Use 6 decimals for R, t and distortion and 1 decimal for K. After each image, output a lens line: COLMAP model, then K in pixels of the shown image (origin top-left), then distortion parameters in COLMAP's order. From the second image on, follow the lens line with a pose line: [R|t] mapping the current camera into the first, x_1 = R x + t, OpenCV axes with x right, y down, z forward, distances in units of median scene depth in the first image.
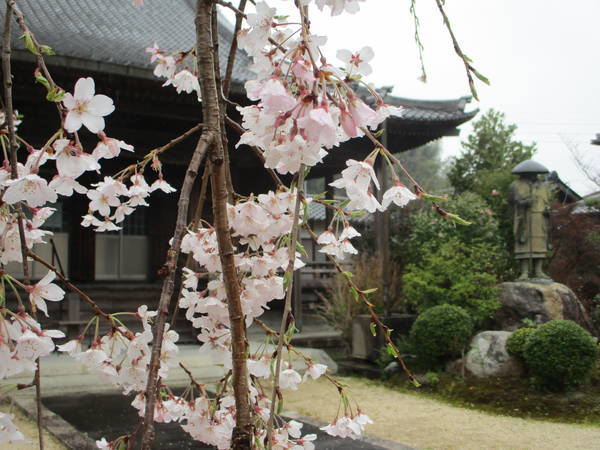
lens RADIAL K [[760.7, 0, 300.0], [0, 760.7, 225.0], [0, 0, 1]] dist [-0.319495, -0.001980]
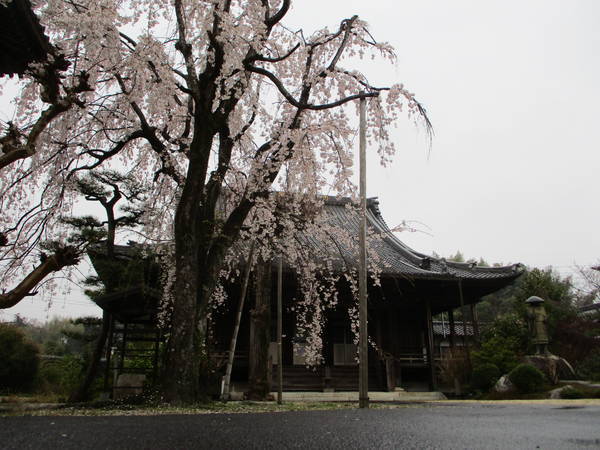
lens RADIAL K [[526.6, 0, 300.0], [0, 526.6, 225.0], [0, 0, 1]] dist [0.007177, 0.009080]
pose [[0.952401, -0.103229, -0.286838, 0.138059], [0.032925, 0.970250, -0.239856, 0.056368], [0.303065, 0.218995, 0.927466, -0.670655]]
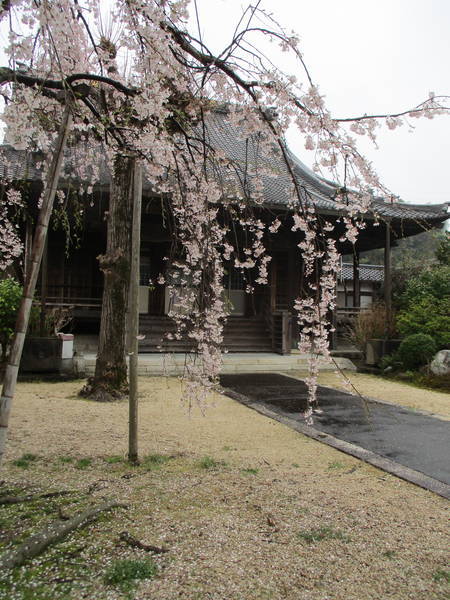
lens RADIAL K [[526.6, 0, 225.0], [0, 526.6, 300.0], [0, 0, 1]] dist [0.007177, 0.009080]
pose [[0.977552, 0.016447, -0.210051, 0.006034], [-0.008249, 0.999172, 0.039848, -0.014868], [0.210533, -0.037221, 0.976878, -0.255617]]
